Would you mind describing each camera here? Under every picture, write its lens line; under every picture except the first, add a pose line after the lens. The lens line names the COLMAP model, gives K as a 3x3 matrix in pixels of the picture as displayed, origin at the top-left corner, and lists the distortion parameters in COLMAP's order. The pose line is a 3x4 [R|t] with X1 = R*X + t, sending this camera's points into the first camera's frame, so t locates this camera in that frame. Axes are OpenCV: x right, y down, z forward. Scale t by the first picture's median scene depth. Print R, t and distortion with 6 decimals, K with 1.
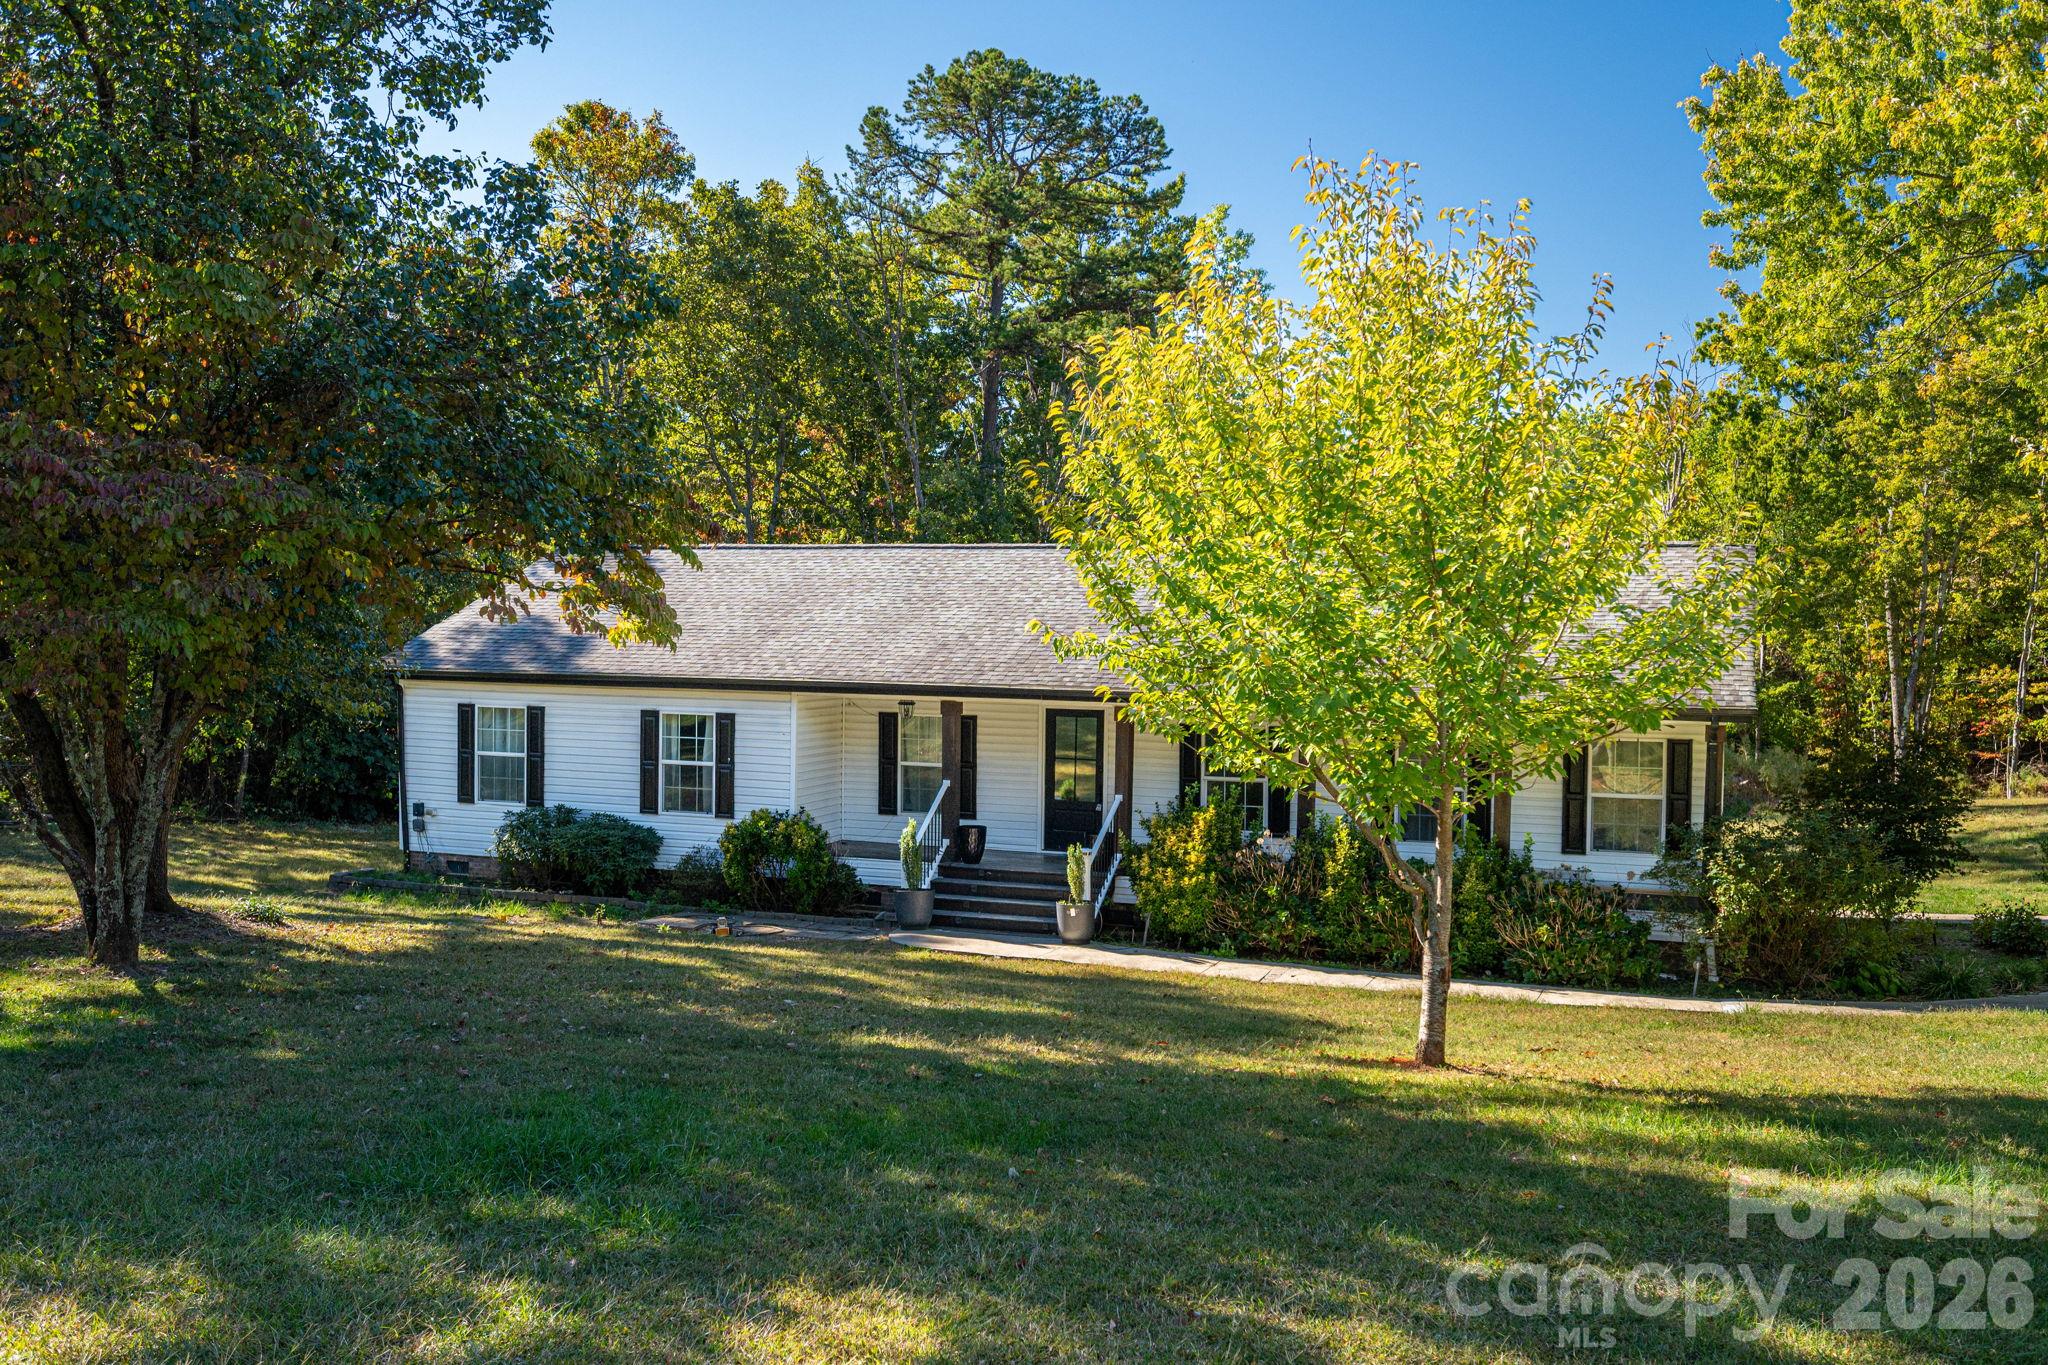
lens RADIAL K [[1979.8, 0, 1024.0], [0, 1979.8, 682.5], [0, 0, 1]] dist [-0.005419, -0.010203]
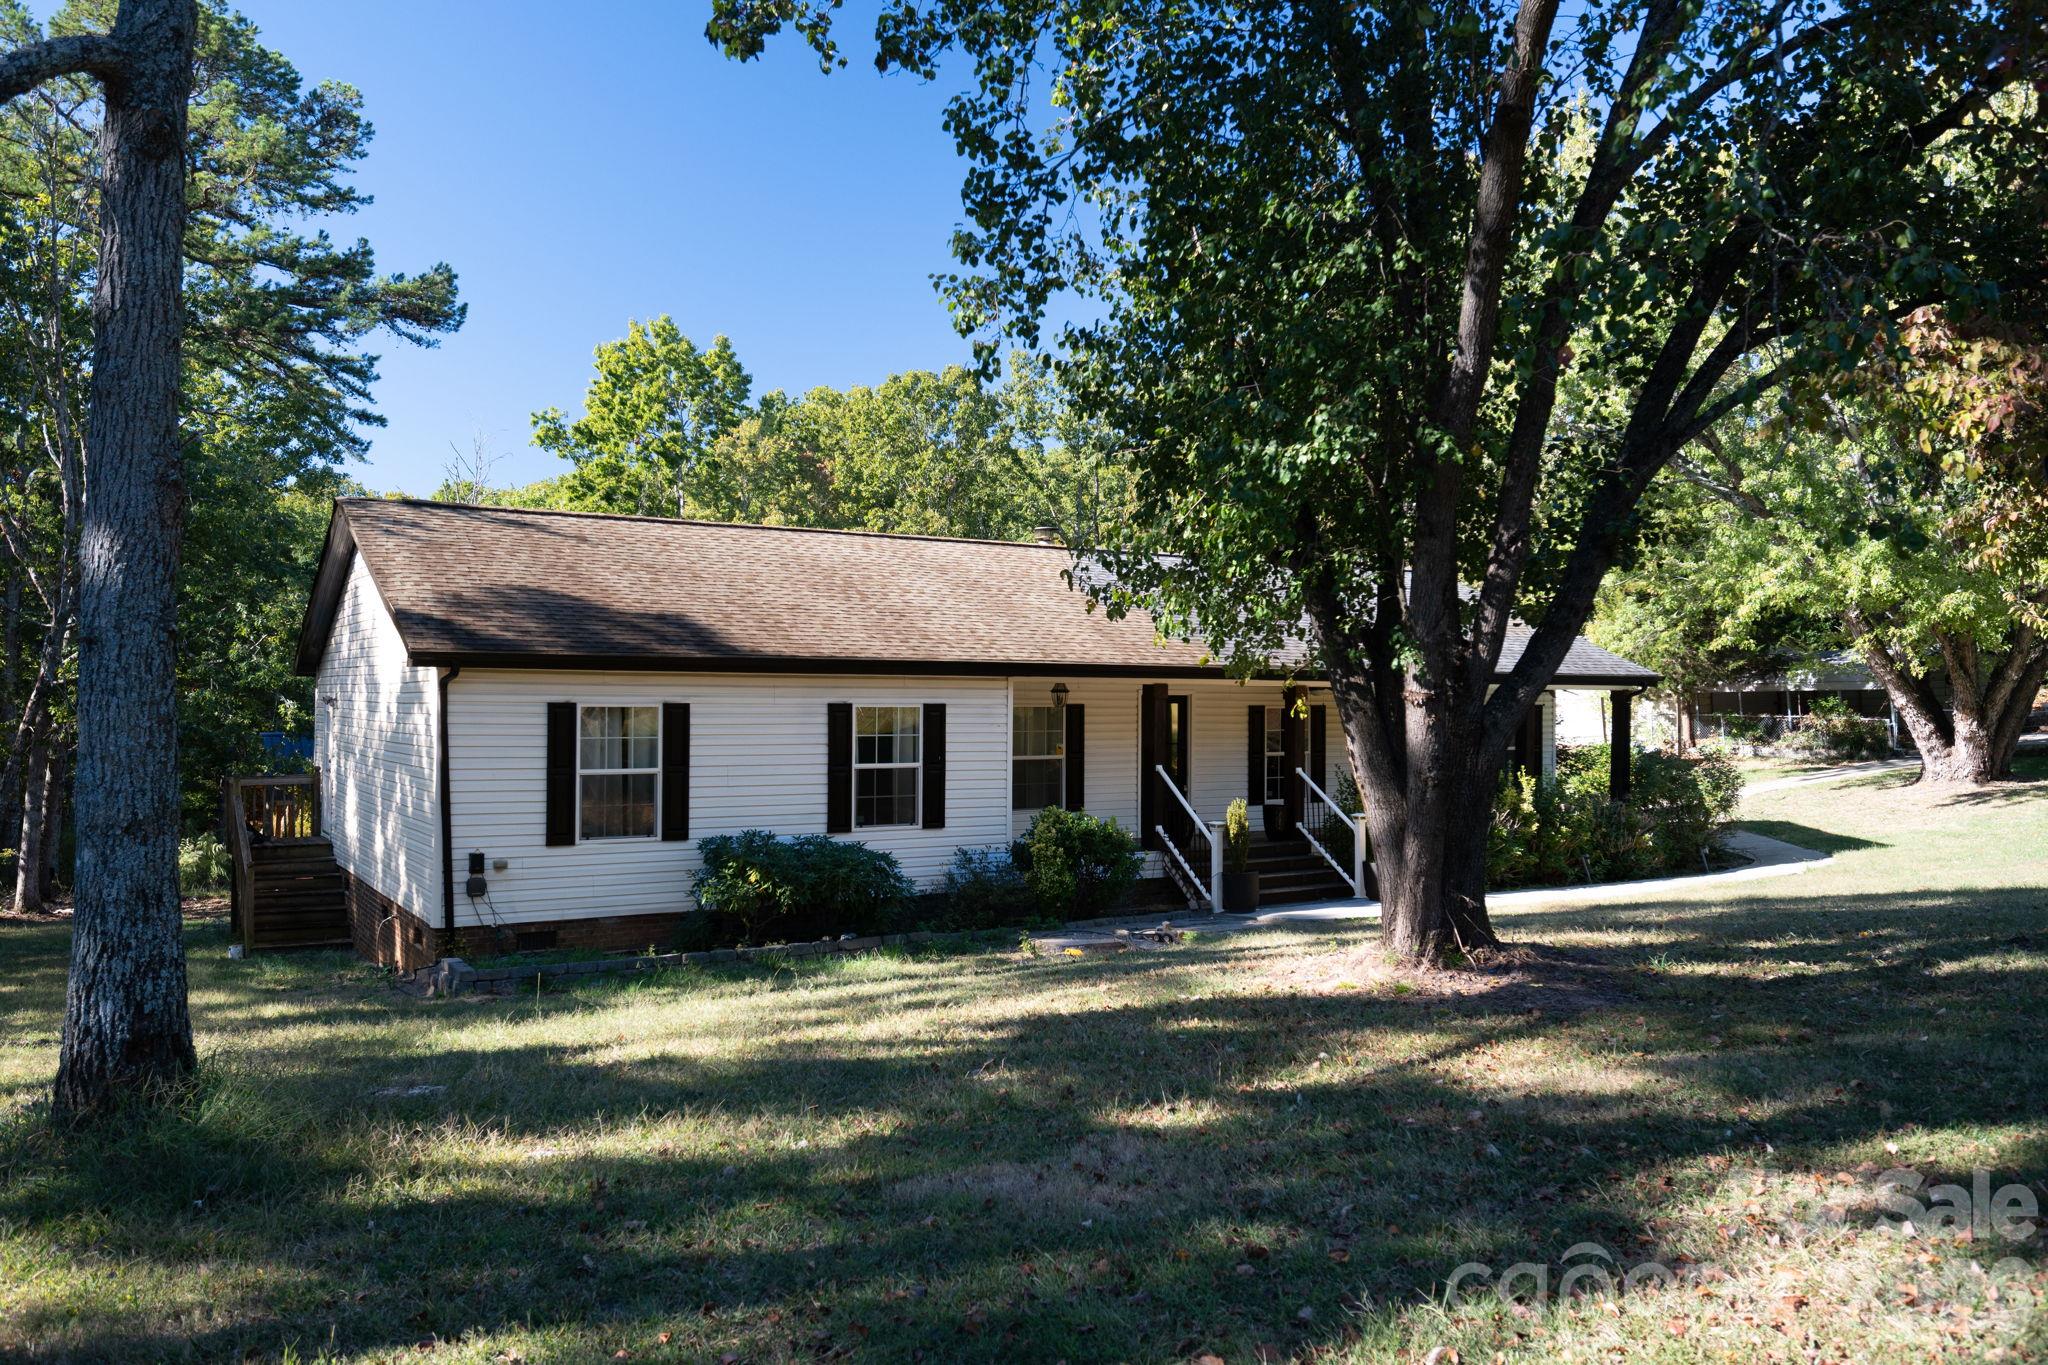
lens RADIAL K [[1579.7, 0, 1115.4], [0, 1579.7, 676.1], [0, 0, 1]] dist [-0.006148, 0.000156]
pose [[0.554432, 0.002594, 0.832225, -0.666388], [0.033928, 0.999093, -0.025717, 0.023246], [-0.831537, 0.042493, 0.553841, 0.551146]]
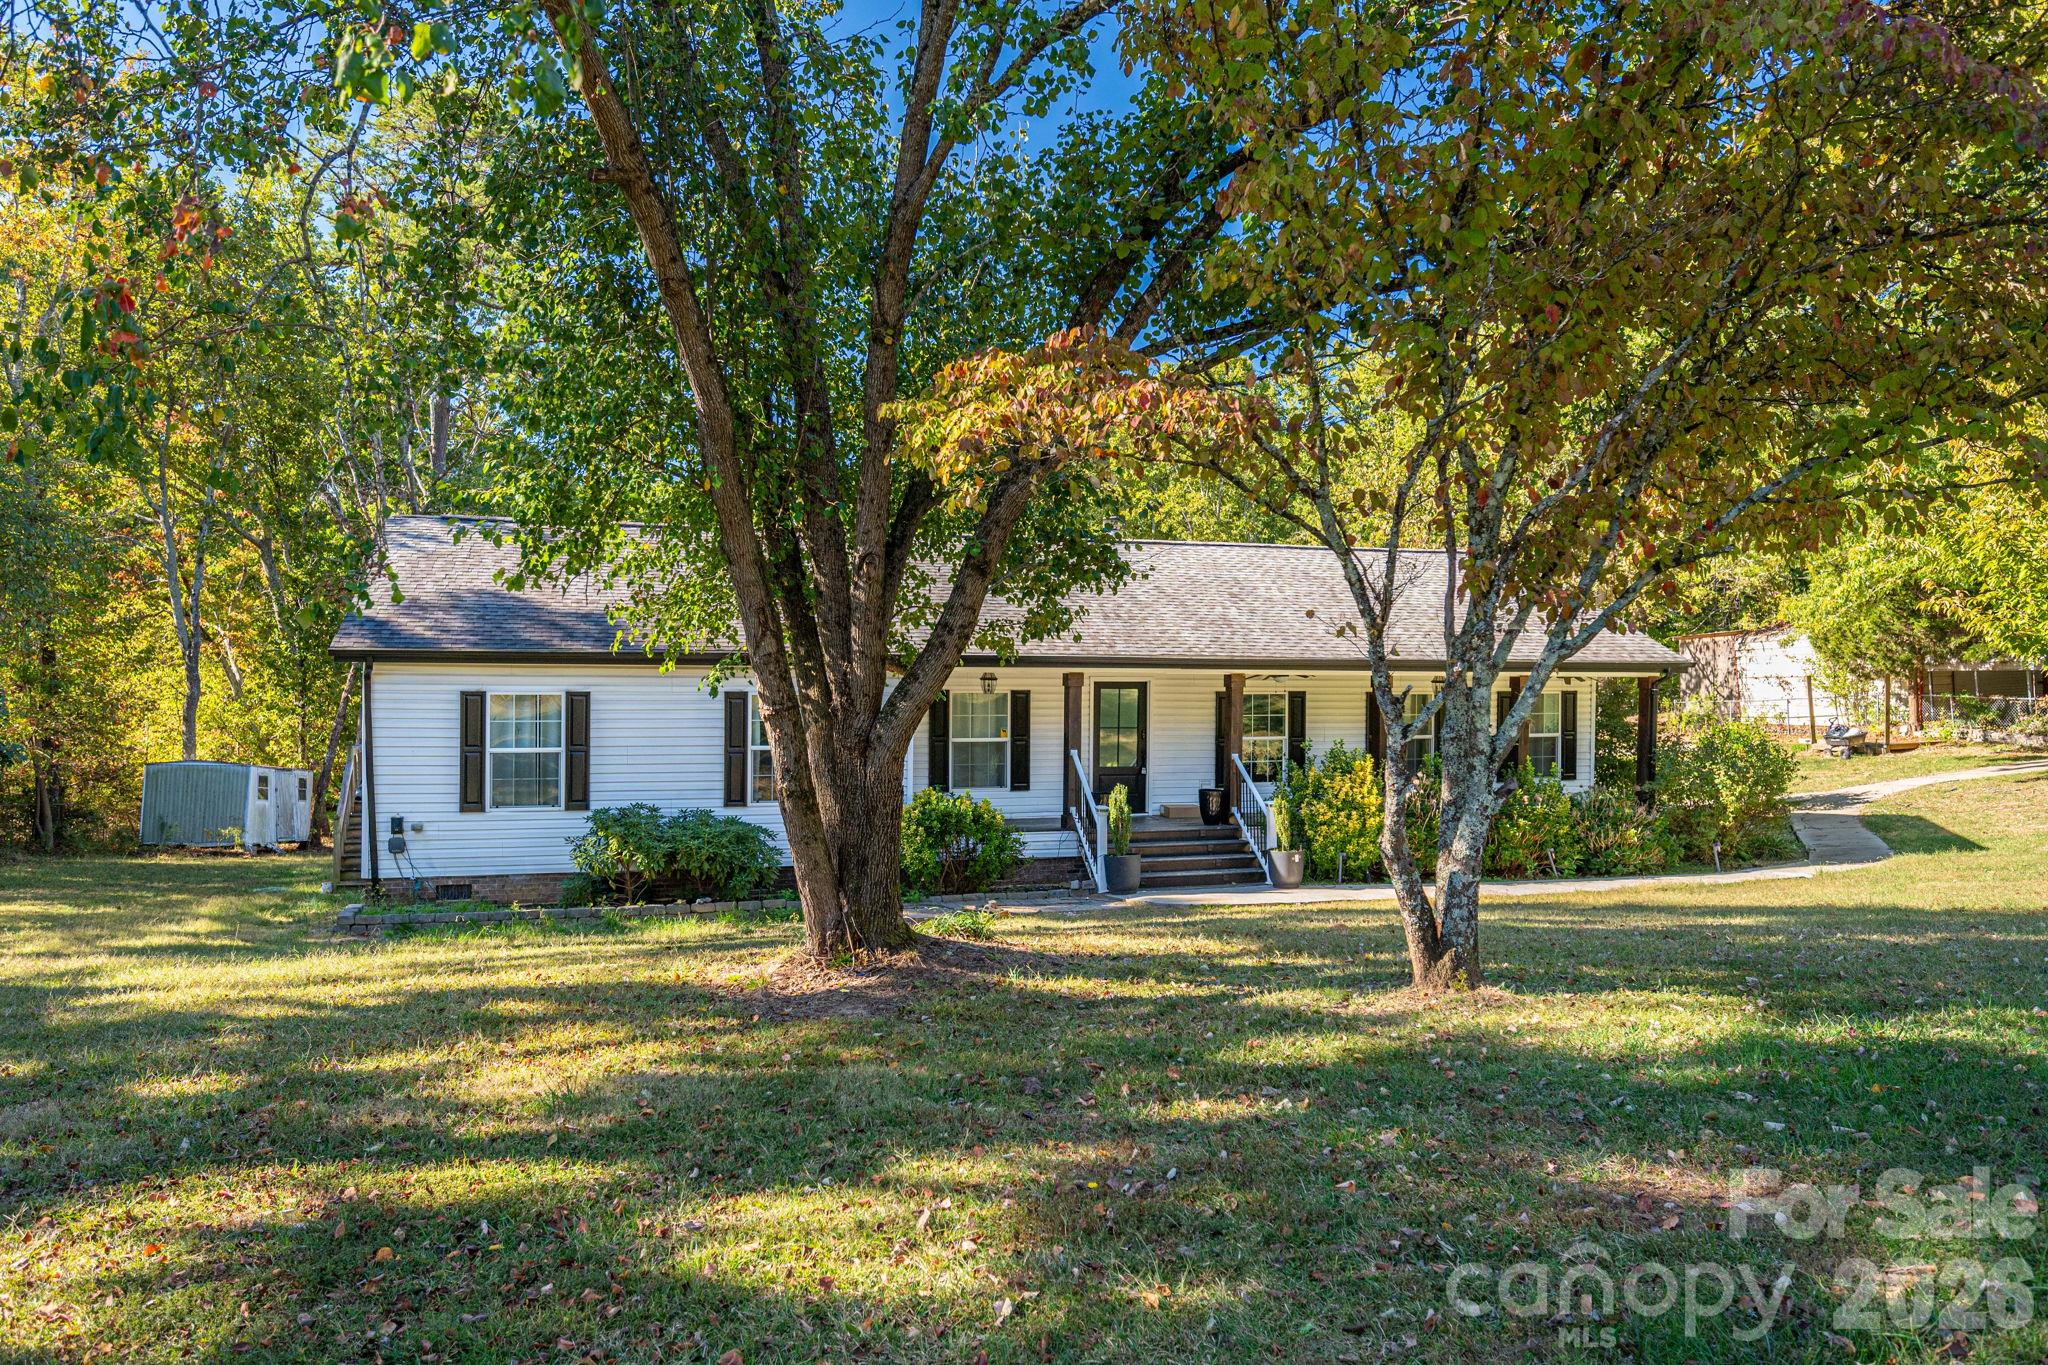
lens RADIAL K [[1508.1, 0, 1089.7], [0, 1508.1, 679.1], [0, 0, 1]] dist [-0.004097, -0.001020]
pose [[0.764242, -0.014110, 0.644775, -0.511651], [0.025296, 0.999647, -0.008107, 0.017947], [-0.644433, 0.022506, 0.764330, 0.371106]]
